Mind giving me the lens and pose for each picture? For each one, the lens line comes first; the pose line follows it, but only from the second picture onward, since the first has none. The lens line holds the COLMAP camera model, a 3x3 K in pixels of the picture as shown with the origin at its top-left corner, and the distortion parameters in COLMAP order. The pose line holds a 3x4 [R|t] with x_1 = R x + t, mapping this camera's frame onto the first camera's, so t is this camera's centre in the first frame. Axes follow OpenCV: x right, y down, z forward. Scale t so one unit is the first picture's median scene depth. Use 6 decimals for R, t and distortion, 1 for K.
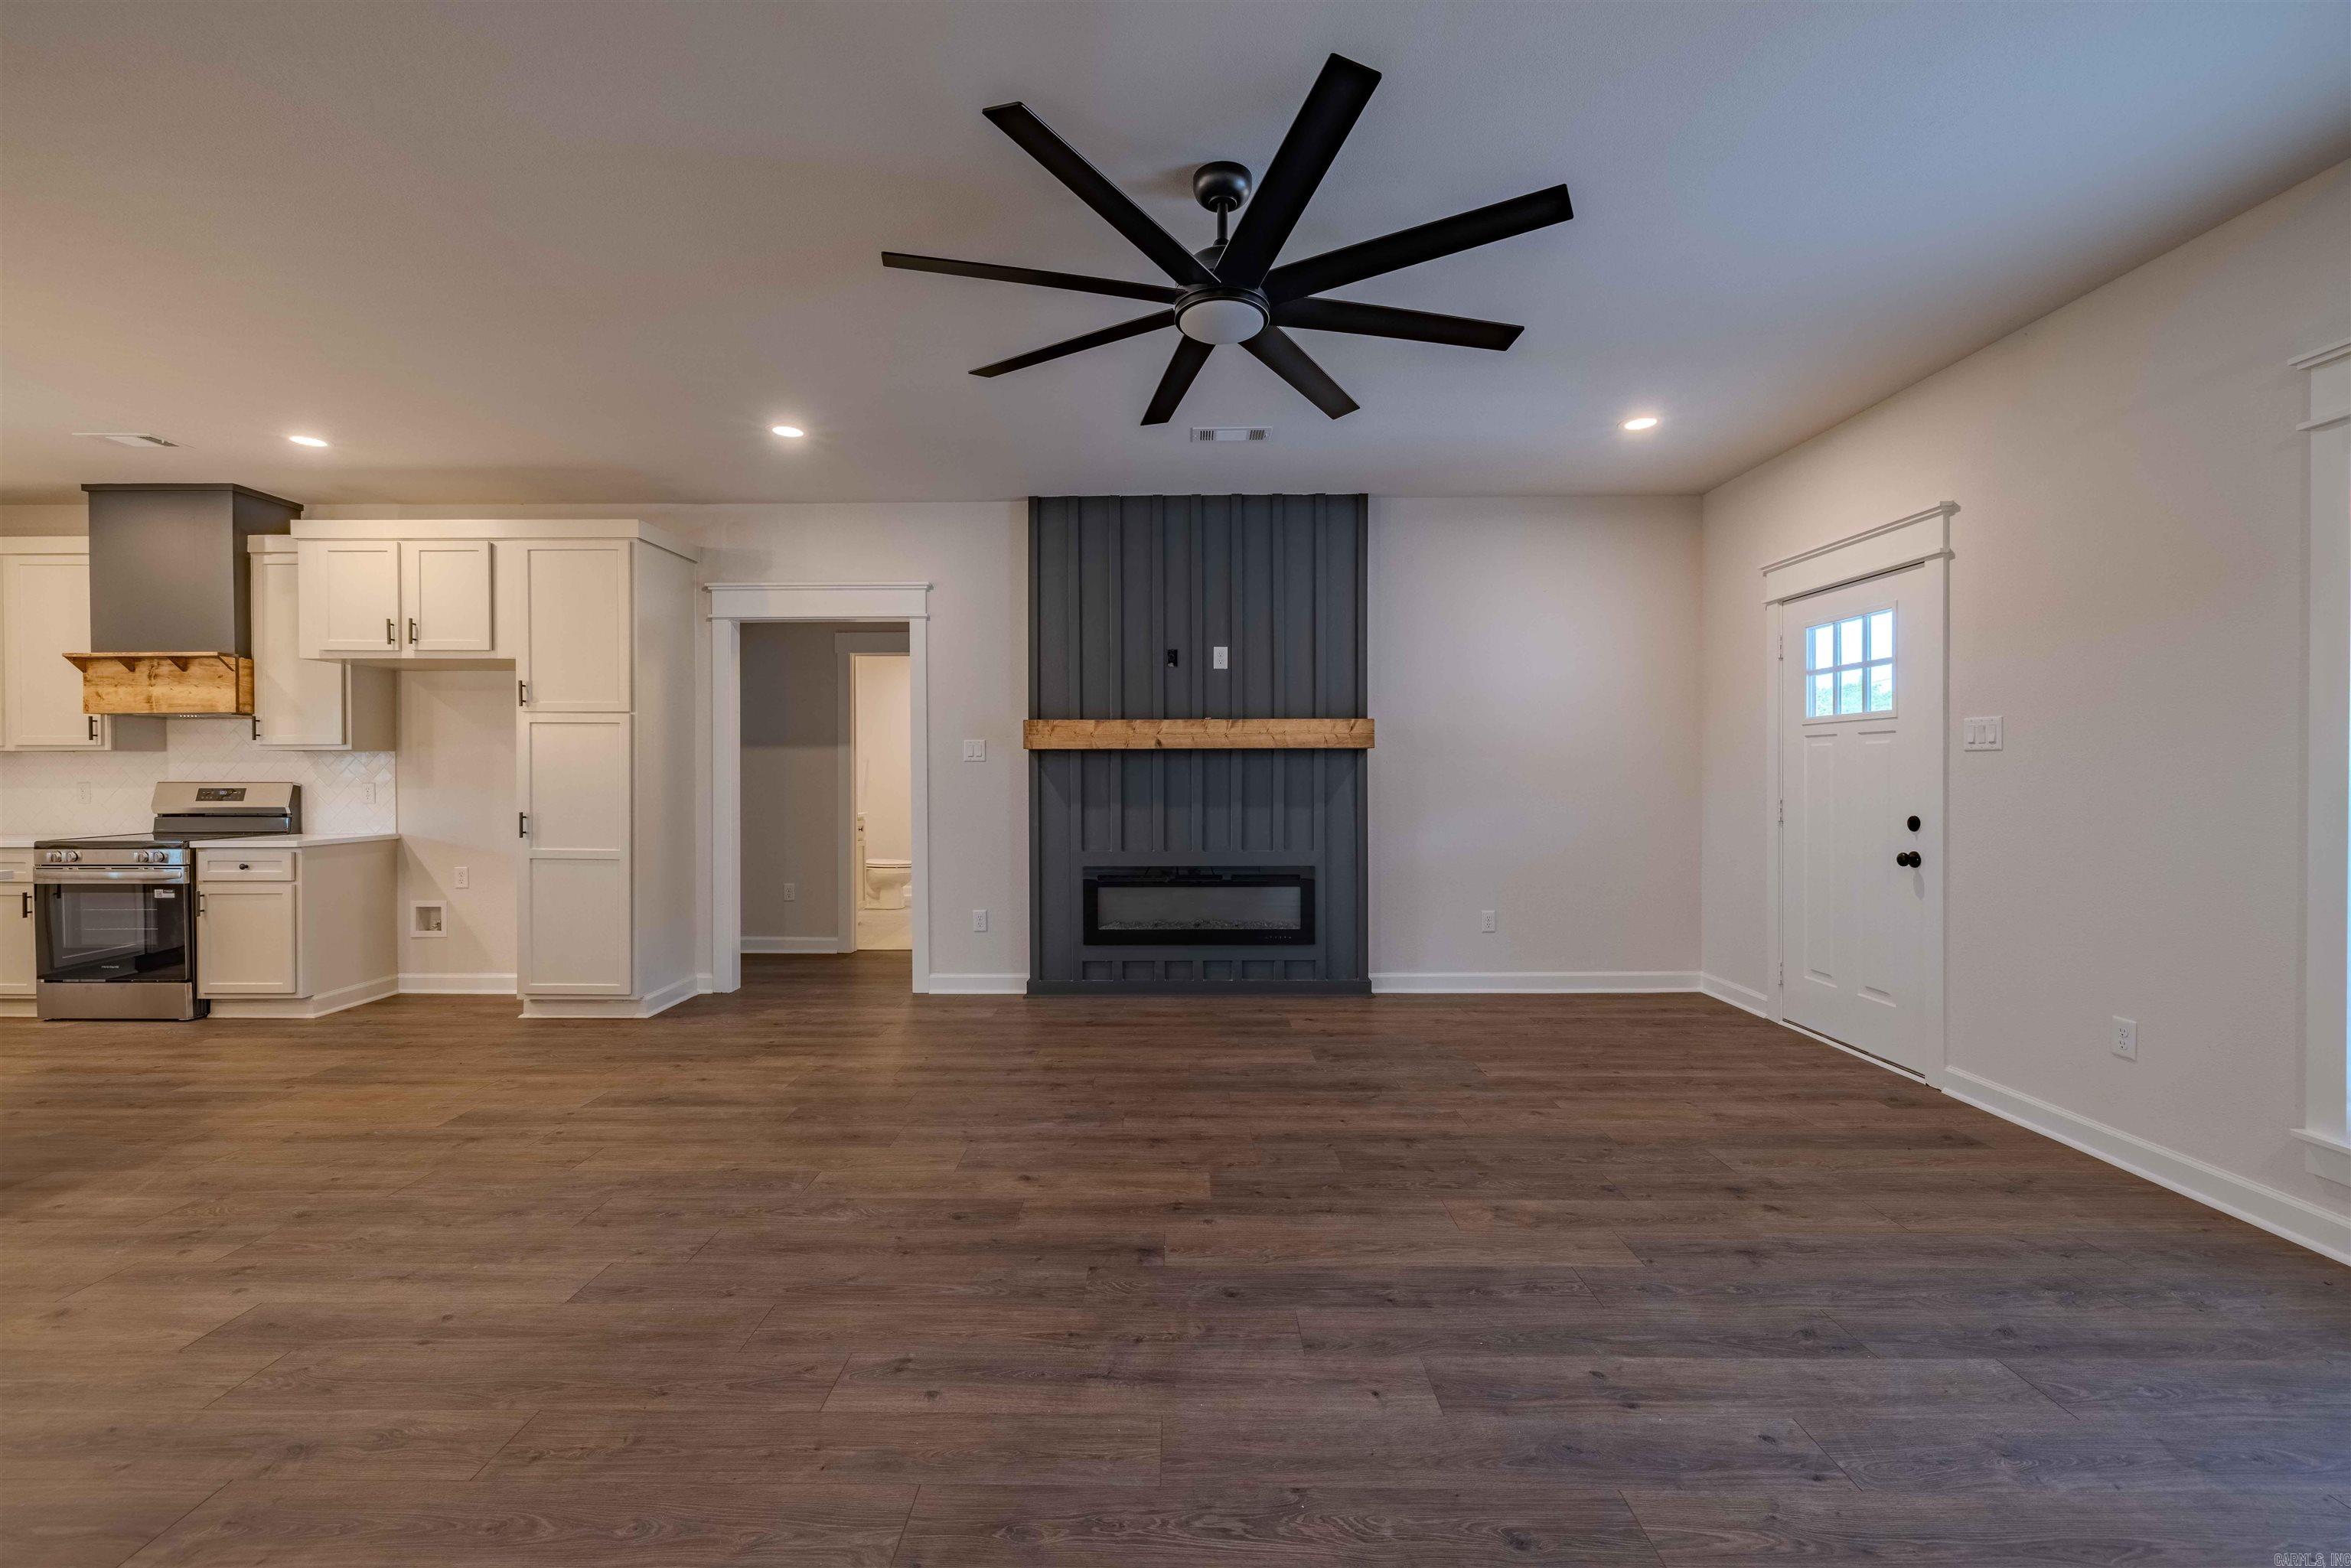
lens RADIAL K [[980.1, 0, 1168.0], [0, 980.1, 779.3], [0, 0, 1]] dist [0.000758, -0.000680]
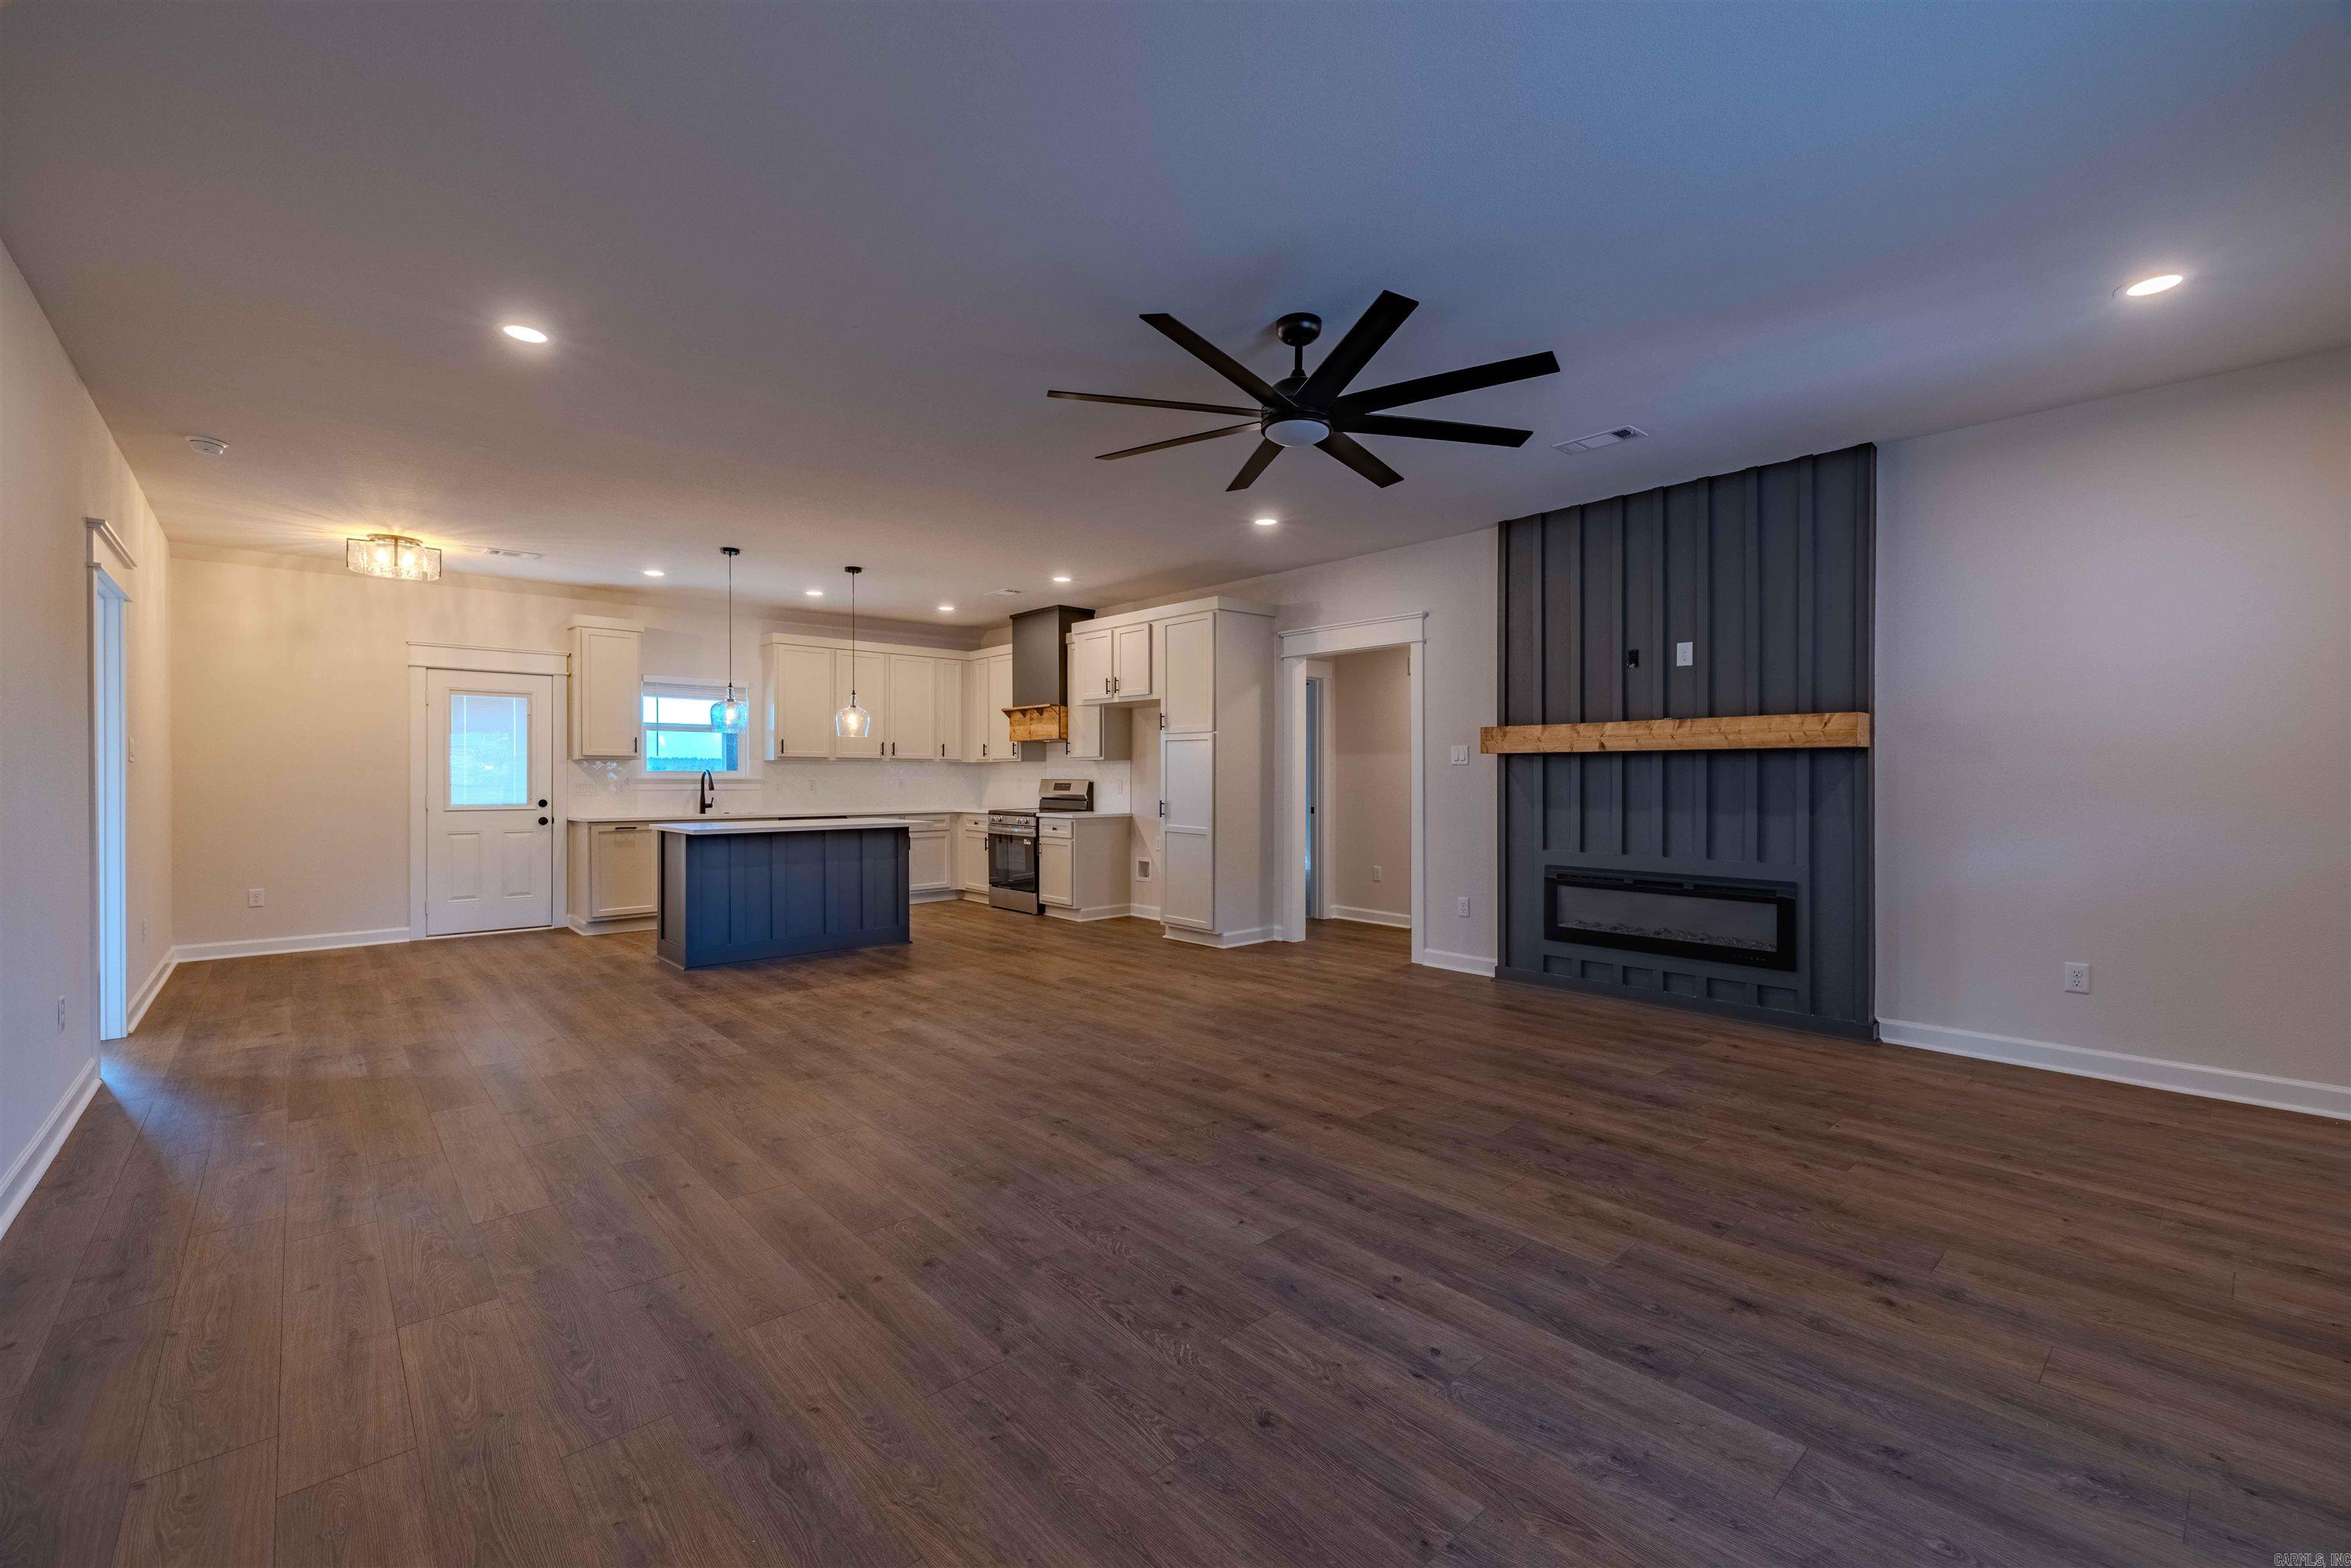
lens RADIAL K [[980.1, 0, 1167.4], [0, 980.1, 776.3], [0, 0, 1]] dist [0.000758, -0.000680]
pose [[0.670676, 0.003132, -0.741744, 0.463350], [-0.007473, 0.999969, -0.002534, 0.000374], [0.741713, 0.007243, 0.670679, -0.004557]]
